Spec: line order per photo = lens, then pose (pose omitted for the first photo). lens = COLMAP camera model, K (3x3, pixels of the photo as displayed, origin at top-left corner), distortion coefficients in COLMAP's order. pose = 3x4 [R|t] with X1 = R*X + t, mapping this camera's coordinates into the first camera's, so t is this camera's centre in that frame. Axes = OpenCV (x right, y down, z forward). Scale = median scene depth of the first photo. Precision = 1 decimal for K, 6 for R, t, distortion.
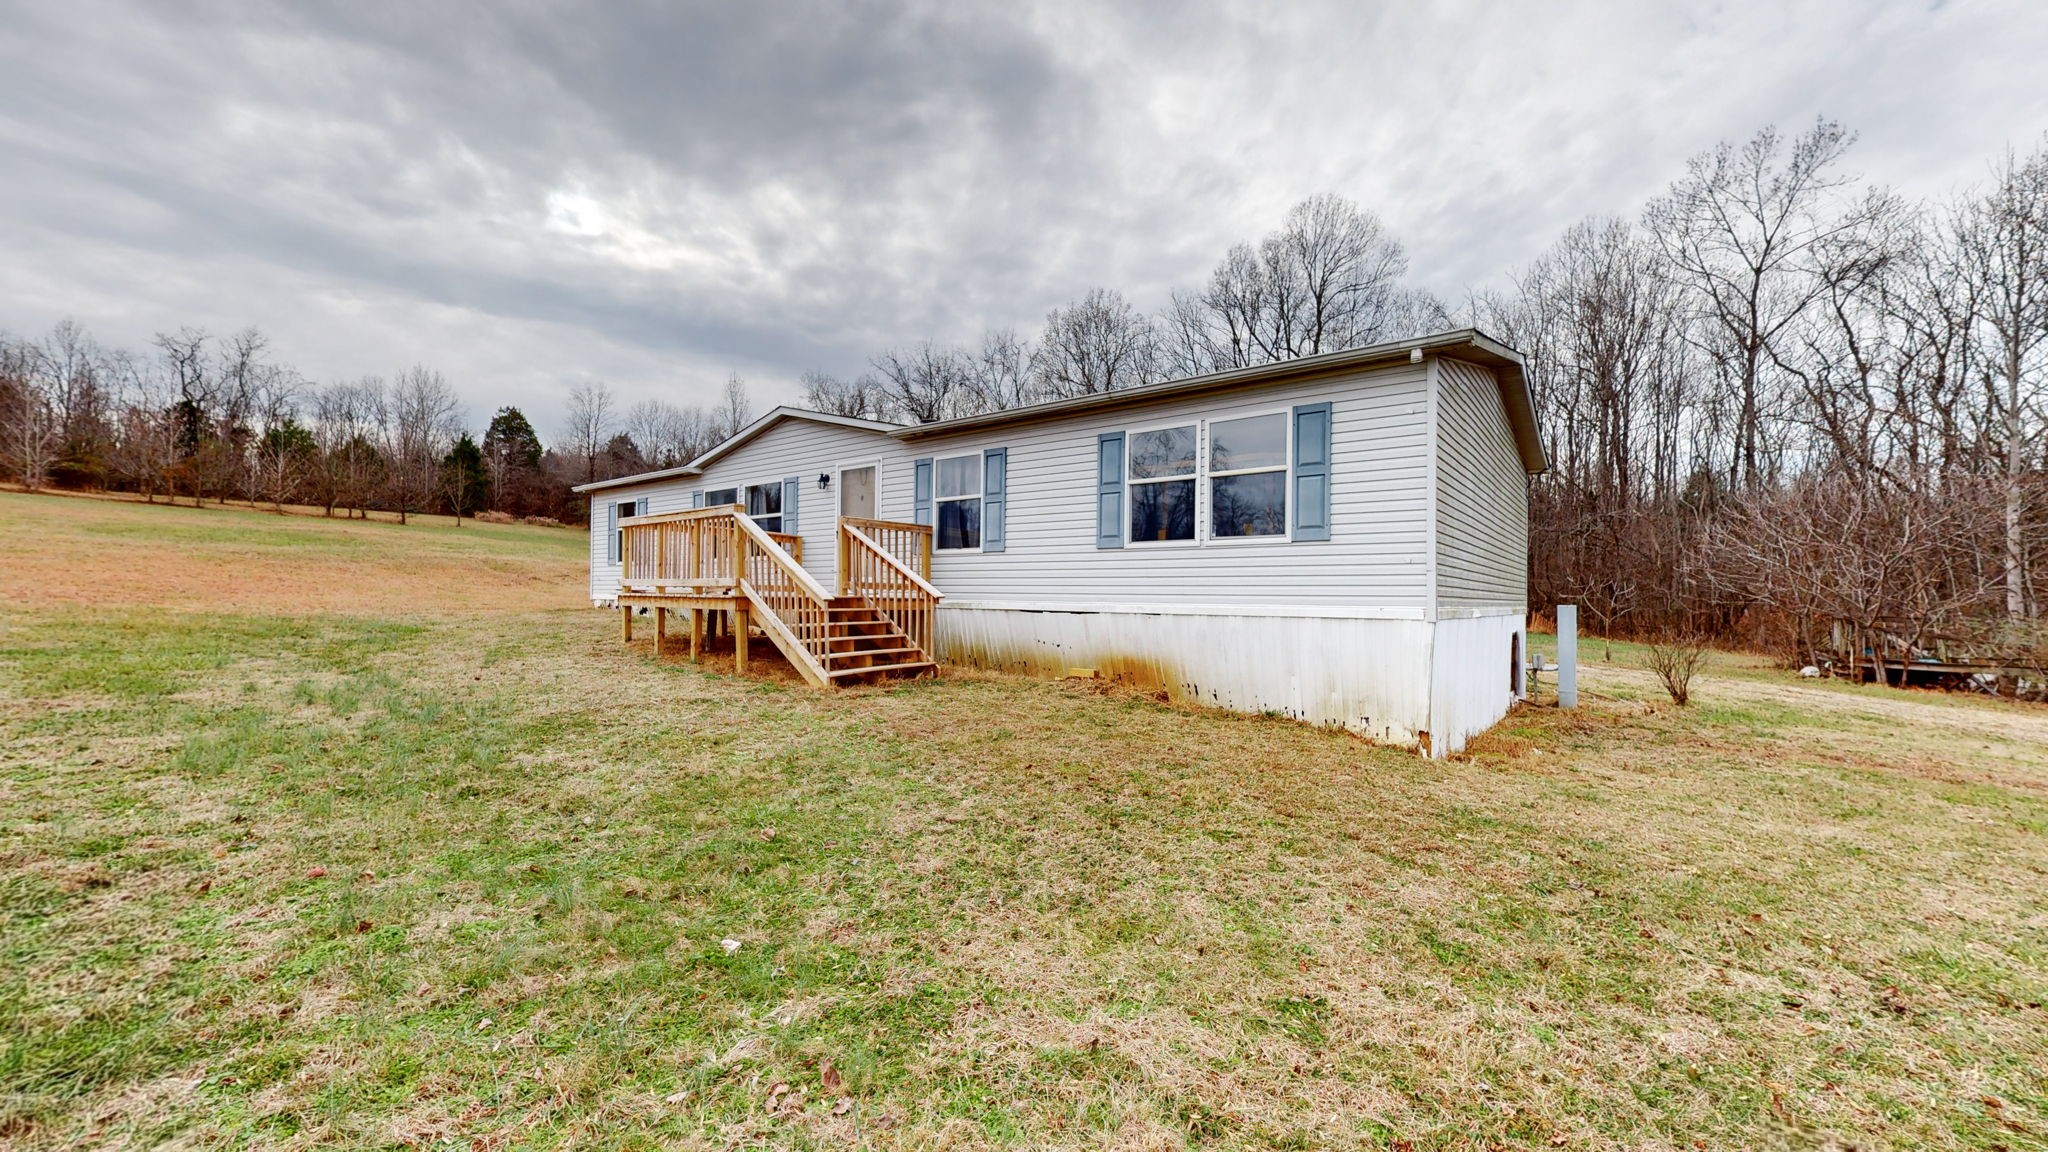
lens RADIAL K [[765.3, 0, 1017.2], [0, 765.3, 583.2], [0, 0, 1]] dist [0.000487, 0.000043]
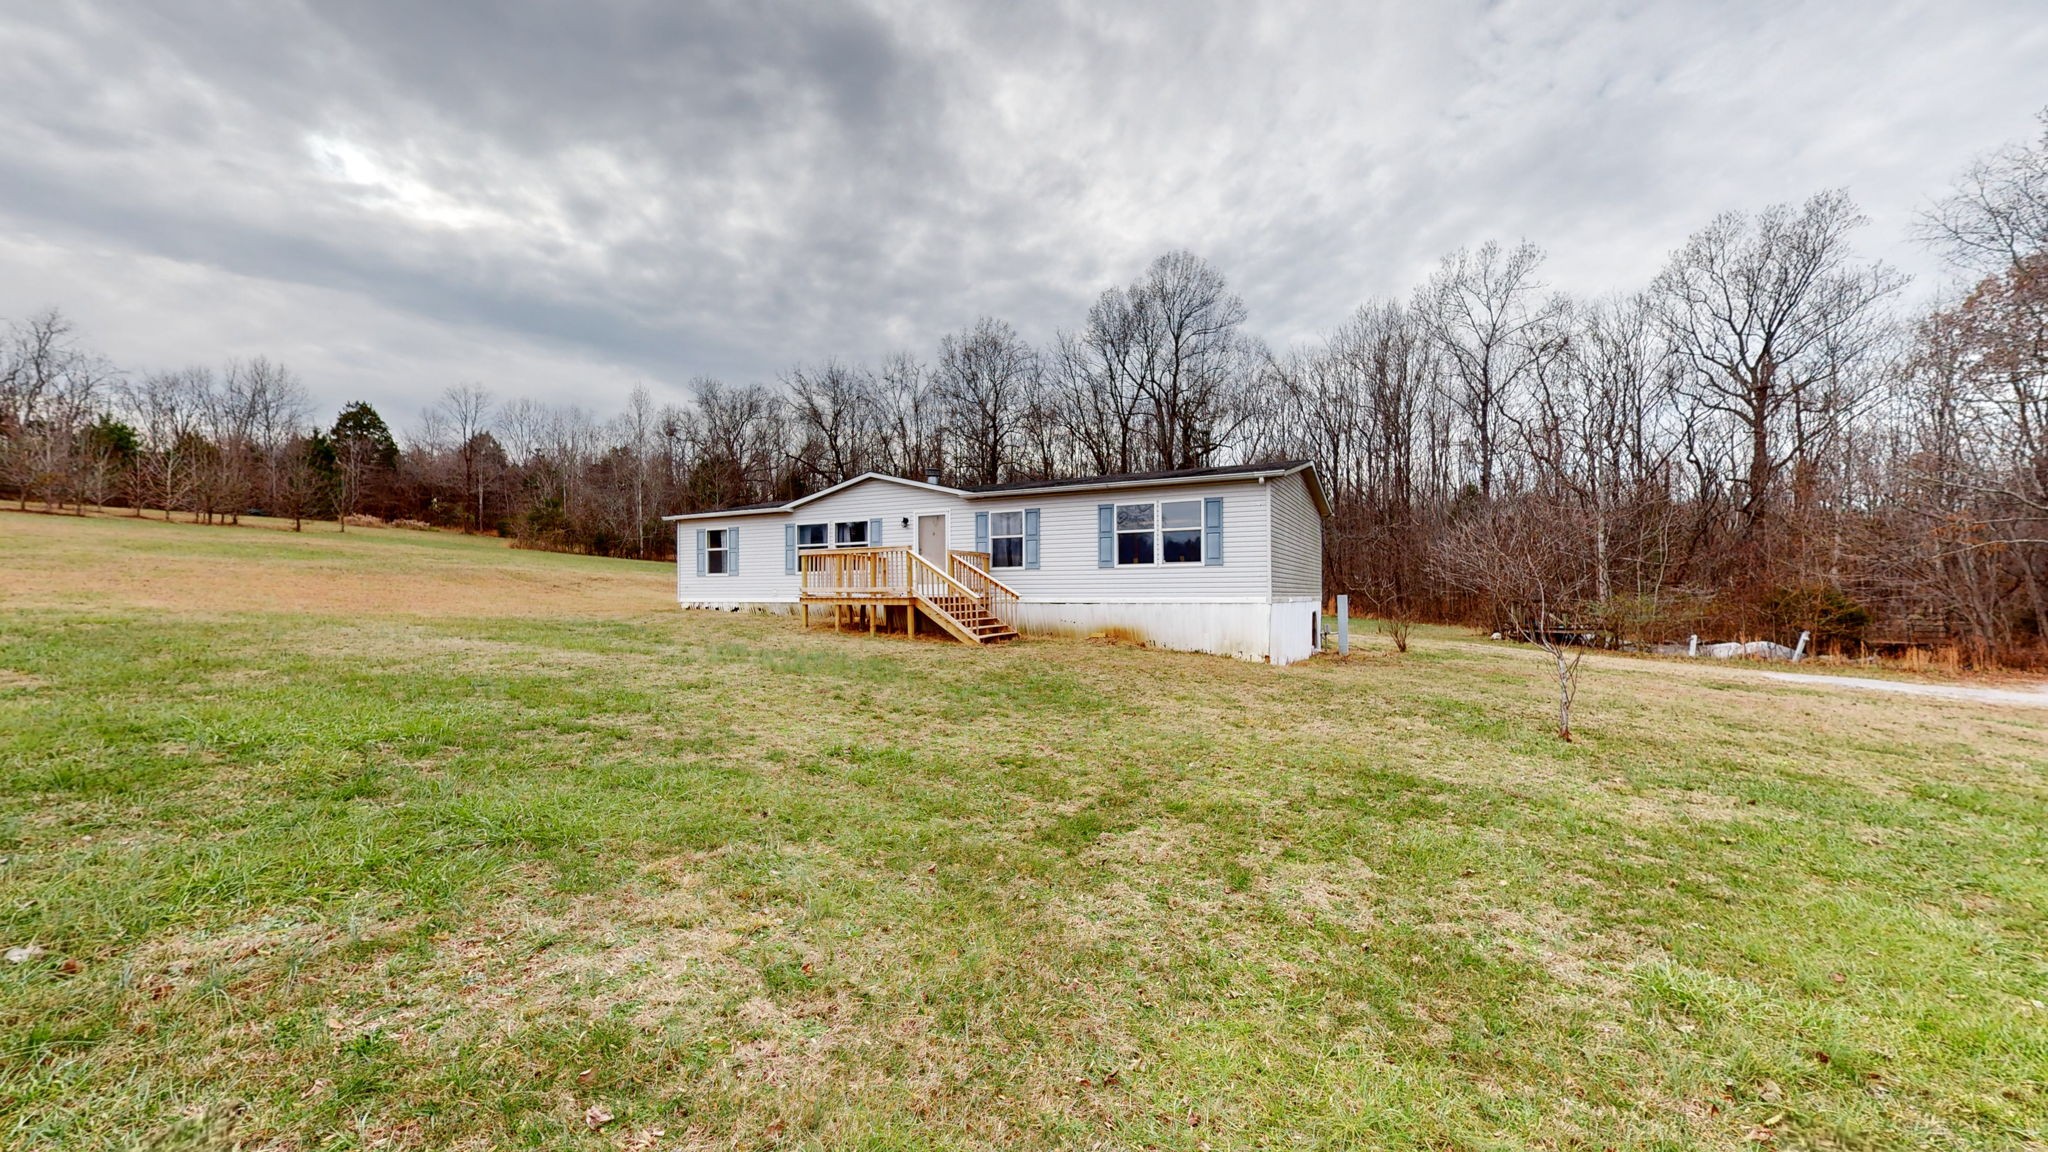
lens RADIAL K [[752.6, 0, 1024.8], [0, 752.6, 578.2], [0, 0, 1]] dist [0.000266, 0.000206]
pose [[0.982931, -0.011116, 0.183637, -0.309279], [0.011862, 0.999925, -0.002966, -0.013575], [-0.183590, 0.005094, 0.982990, -0.564284]]
